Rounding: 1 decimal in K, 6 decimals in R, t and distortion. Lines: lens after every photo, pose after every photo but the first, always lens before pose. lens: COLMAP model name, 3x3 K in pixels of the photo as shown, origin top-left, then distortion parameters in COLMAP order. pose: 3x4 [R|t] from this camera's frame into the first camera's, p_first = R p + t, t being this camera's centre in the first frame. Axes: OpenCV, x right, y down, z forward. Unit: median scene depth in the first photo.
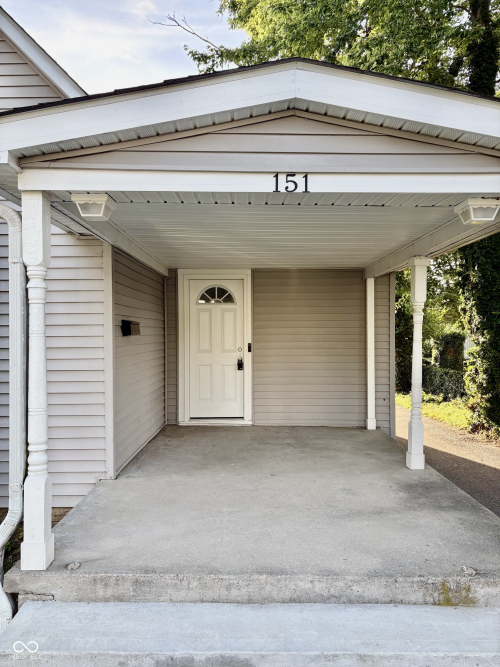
lens RADIAL K [[504.8, 0, 250.7], [0, 504.8, 333.7], [0, 0, 1]] dist [0.022234, -0.003013]
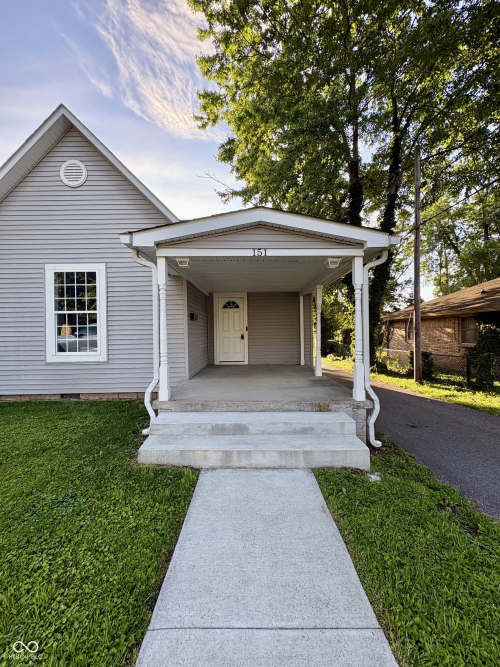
lens RADIAL K [[268.0, 0, 250.1], [0, 268.0, 333.2], [0, 0, 1]] dist [-0.000060, 0.000468]
pose [[0.999933, -0.010892, 0.003989, 0.011334], [0.010902, 0.999937, -0.002542, 0.073177], [-0.003961, 0.002586, 0.999989, -0.229125]]
